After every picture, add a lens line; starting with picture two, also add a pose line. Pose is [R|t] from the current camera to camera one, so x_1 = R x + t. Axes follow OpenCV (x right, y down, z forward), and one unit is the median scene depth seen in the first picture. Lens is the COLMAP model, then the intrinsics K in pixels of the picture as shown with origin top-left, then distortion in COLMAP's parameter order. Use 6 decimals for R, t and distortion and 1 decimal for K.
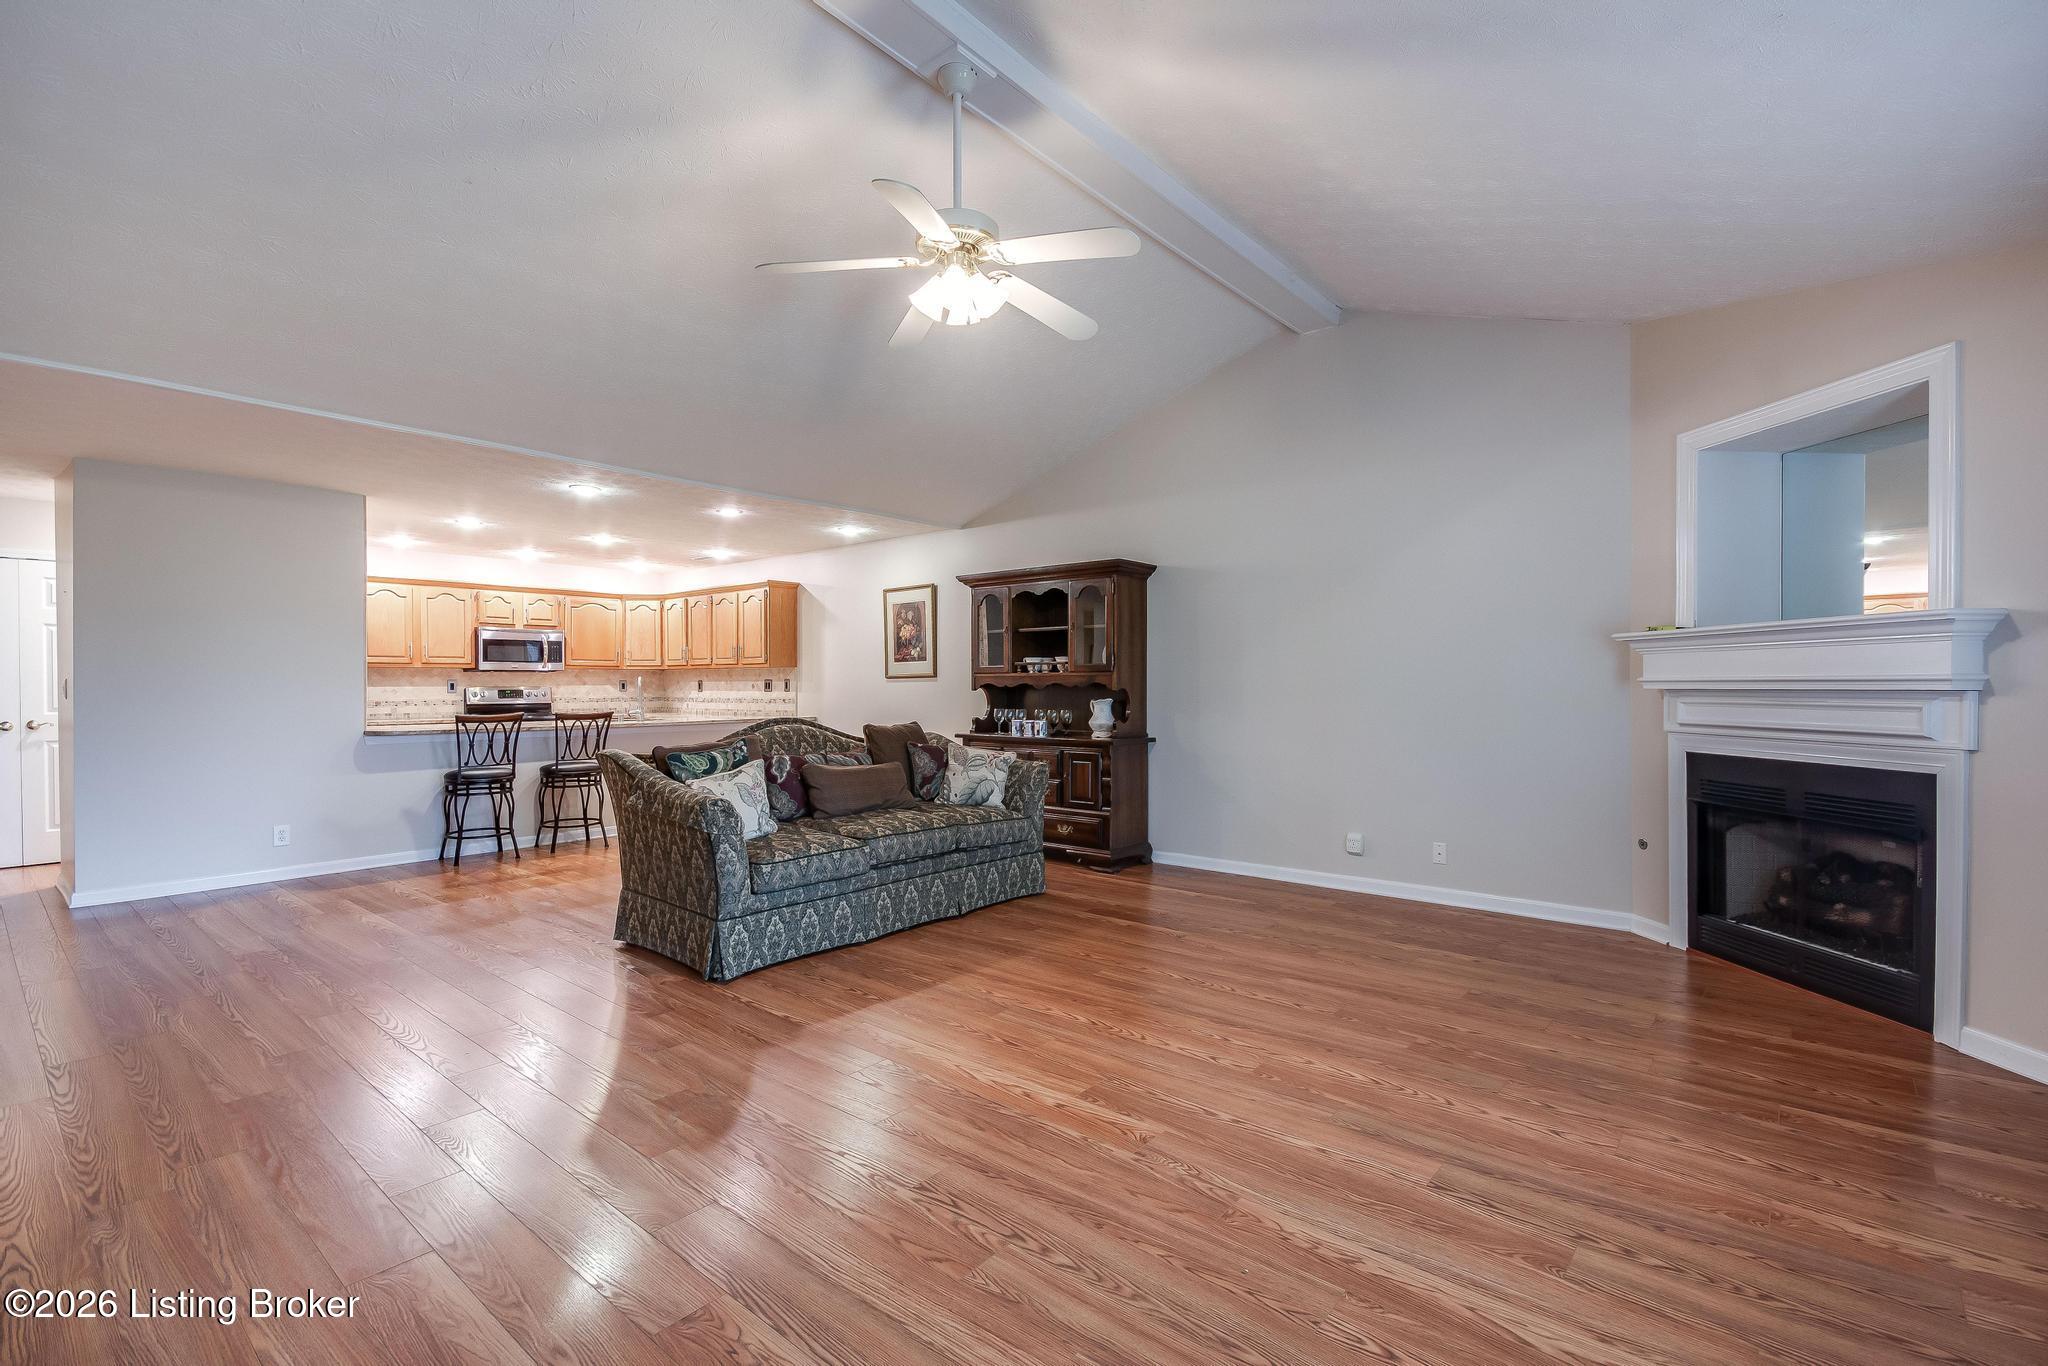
lens RADIAL K [[910.6, 0, 1018.9], [0, 910.6, 670.1], [0, 0, 1]] dist [0.007552, -0.004098]
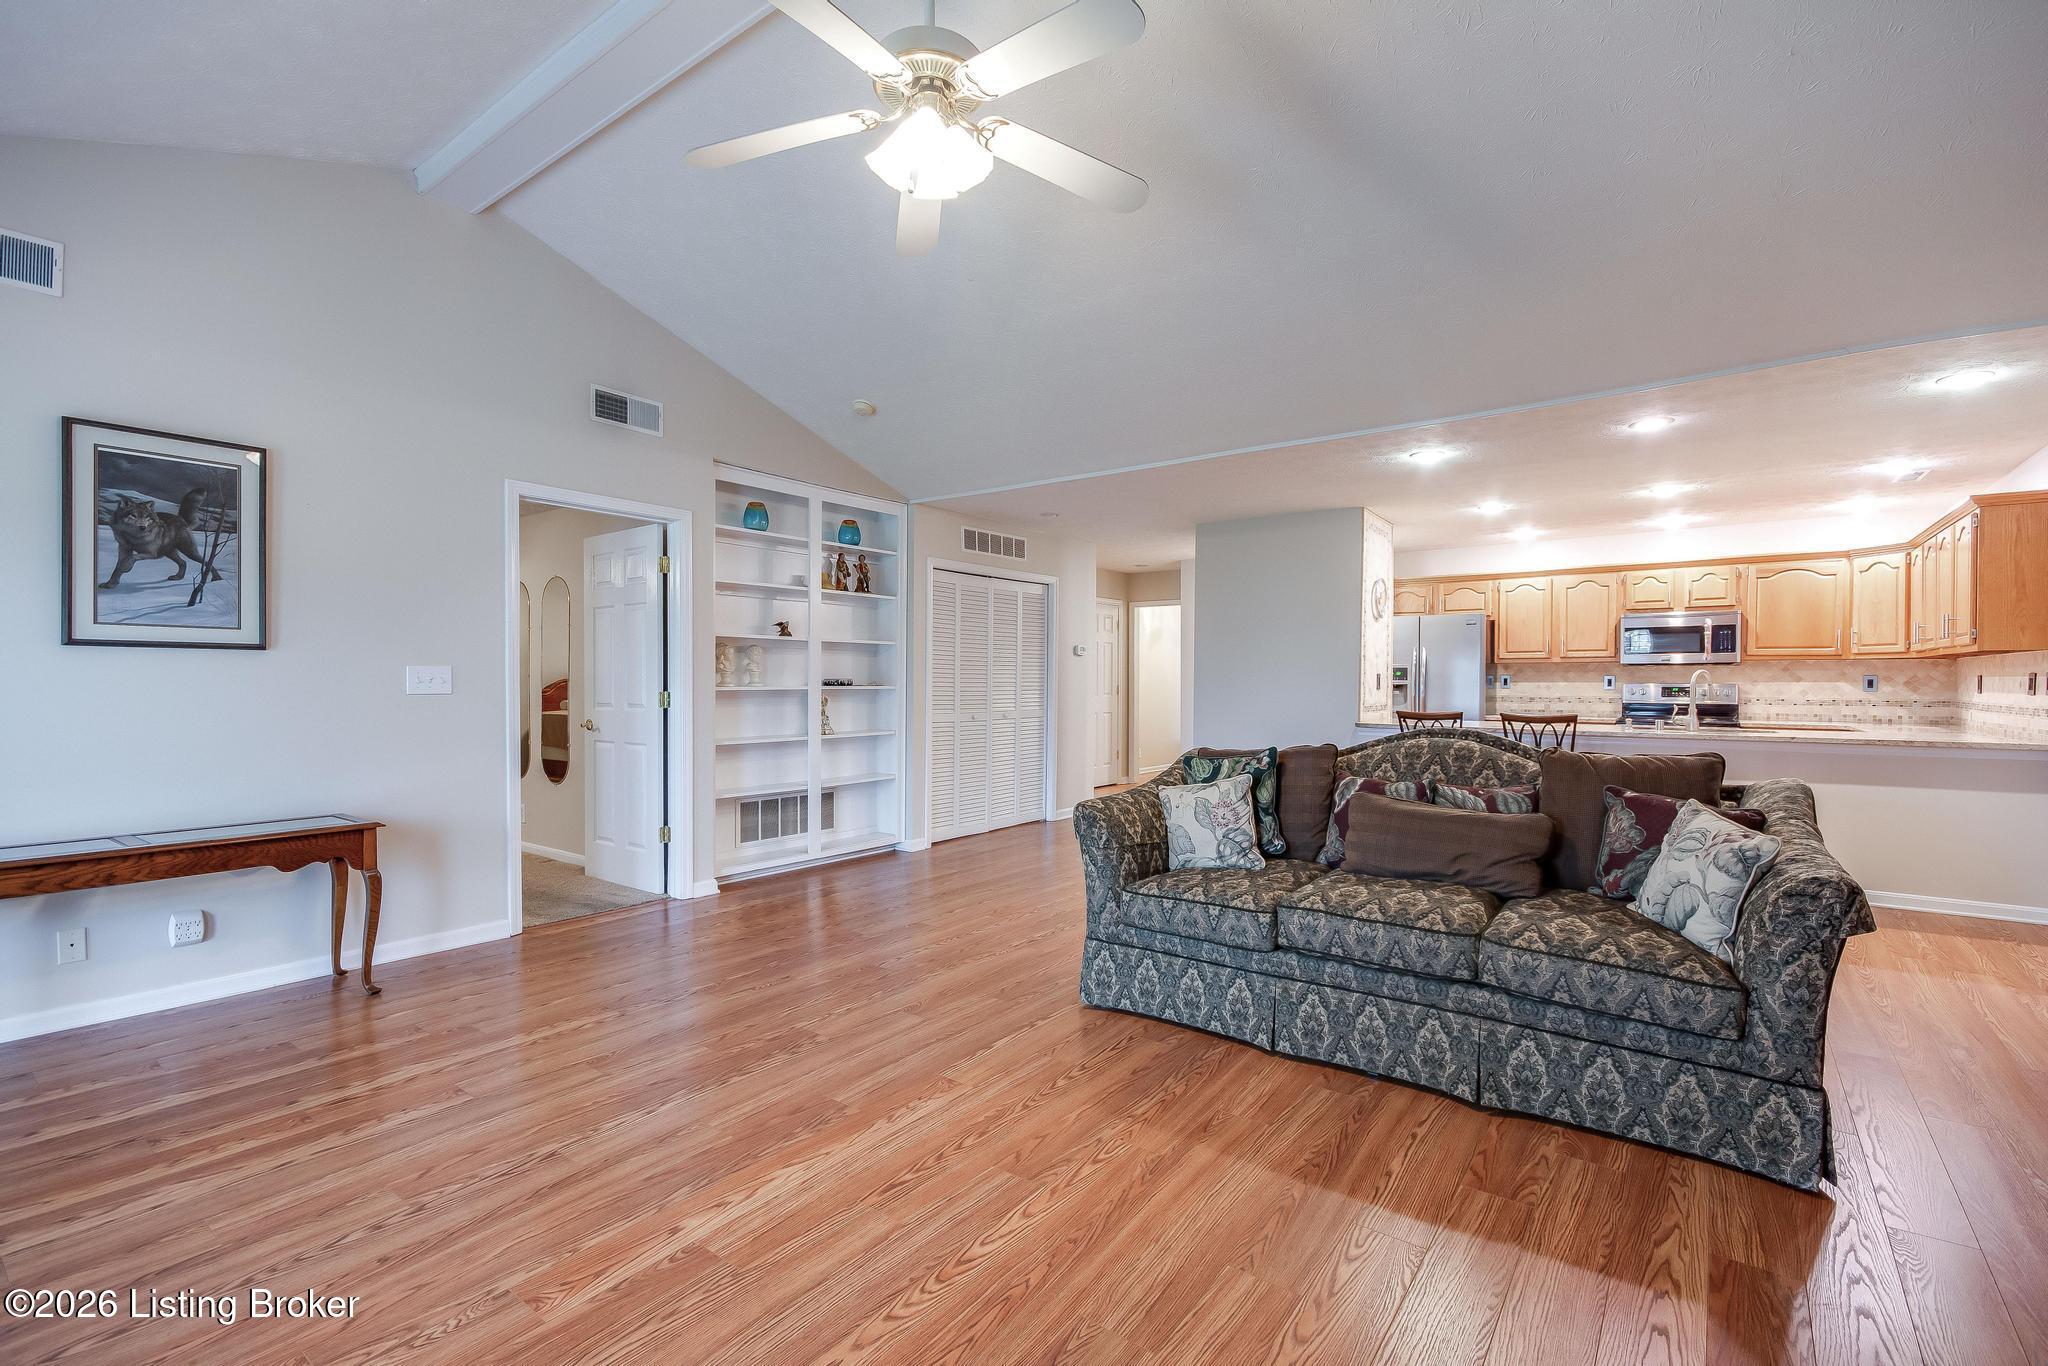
lens RADIAL K [[910.6, 0, 1024.8], [0, 910.6, 692.1], [0, 0, 1]] dist [0.007552, -0.004098]
pose [[0.062980, 0.014390, -0.997911, 0.359000], [0.013524, 0.999792, 0.015271, 0.008591], [0.997923, -0.014457, 0.062773, 0.547932]]
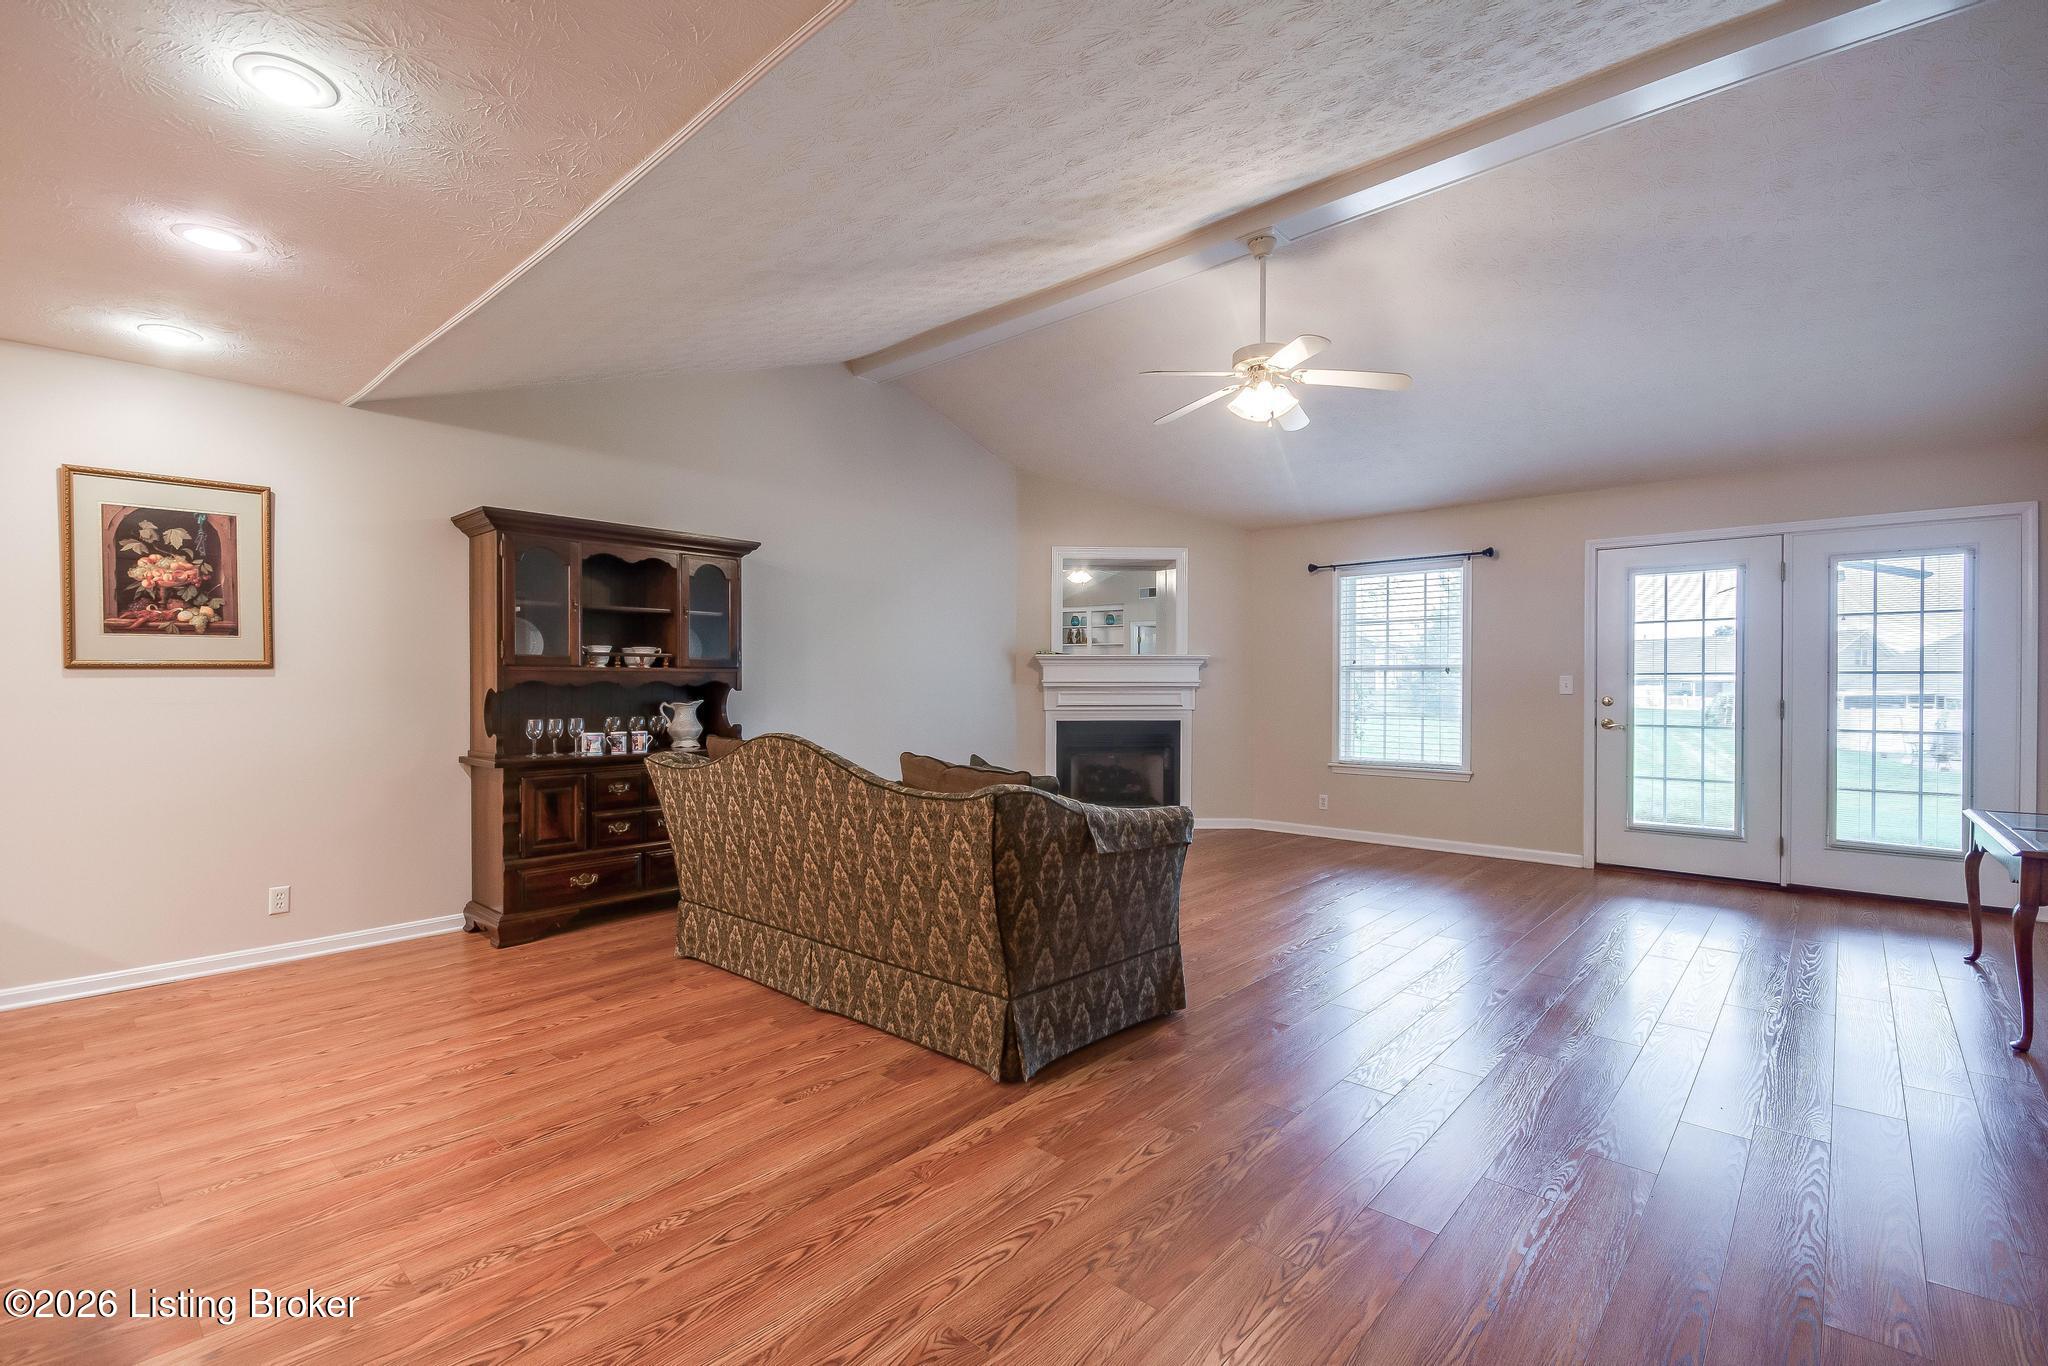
lens RADIAL K [[910.6, 0, 1019.5], [0, 910.6, 698.1], [0, 0, 1]] dist [0.007552, -0.004098]
pose [[0.031697, -0.010960, 0.999437, -0.581975], [-0.014755, 0.999826, 0.011432, 0.012093], [-0.999389, -0.015110, 0.031530, 0.534679]]
